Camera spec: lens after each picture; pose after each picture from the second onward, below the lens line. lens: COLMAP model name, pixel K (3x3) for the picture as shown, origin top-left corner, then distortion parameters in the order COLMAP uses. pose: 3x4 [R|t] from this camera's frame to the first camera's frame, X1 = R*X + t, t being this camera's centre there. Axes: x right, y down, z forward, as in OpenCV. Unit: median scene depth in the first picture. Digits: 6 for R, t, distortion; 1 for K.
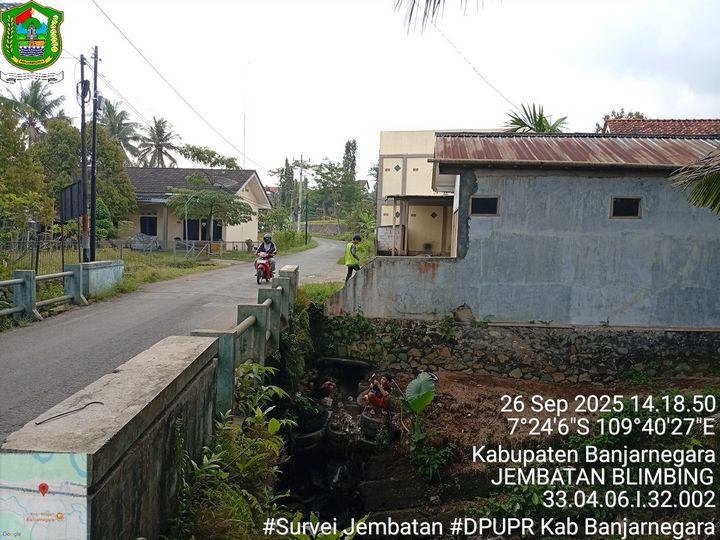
lens RADIAL K [[553.5, 0, 356.2], [0, 553.5, 265.7], [0, 0, 1]] dist [0.028086, -0.083399]
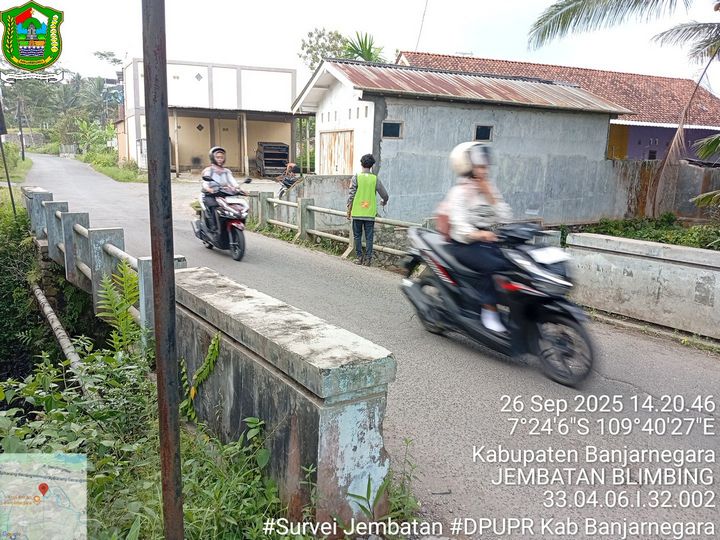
lens RADIAL K [[553.5, 0, 353.4], [0, 553.5, 272.2], [0, 0, 1]] dist [0.028086, -0.083399]
pose [[0.853621, -0.115742, 0.507873, -0.493340], [0.027406, 0.983630, 0.178101, -0.022255], [-0.520173, -0.138112, 0.842820, -0.003520]]
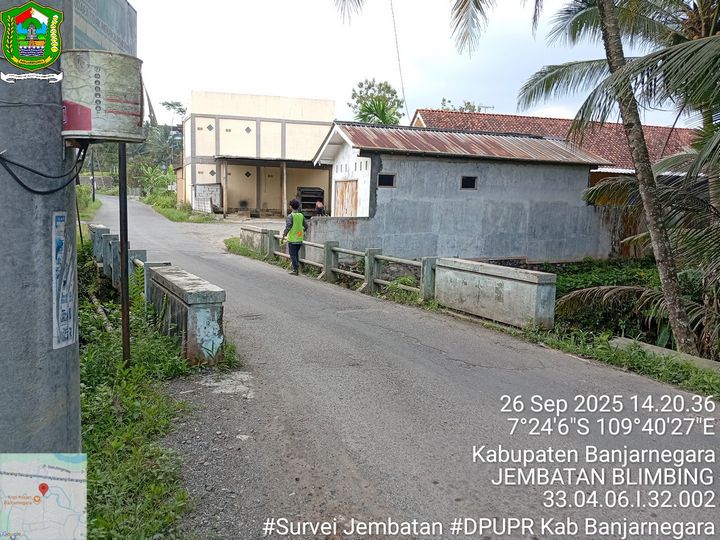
lens RADIAL K [[553.5, 0, 354.9], [0, 553.5, 268.7], [0, 0, 1]] dist [0.028086, -0.083399]
pose [[0.898611, -0.060920, 0.434497, -0.490490], [0.020877, 0.995129, 0.096348, -0.021089], [-0.438250, -0.077509, 0.895505, -0.269727]]
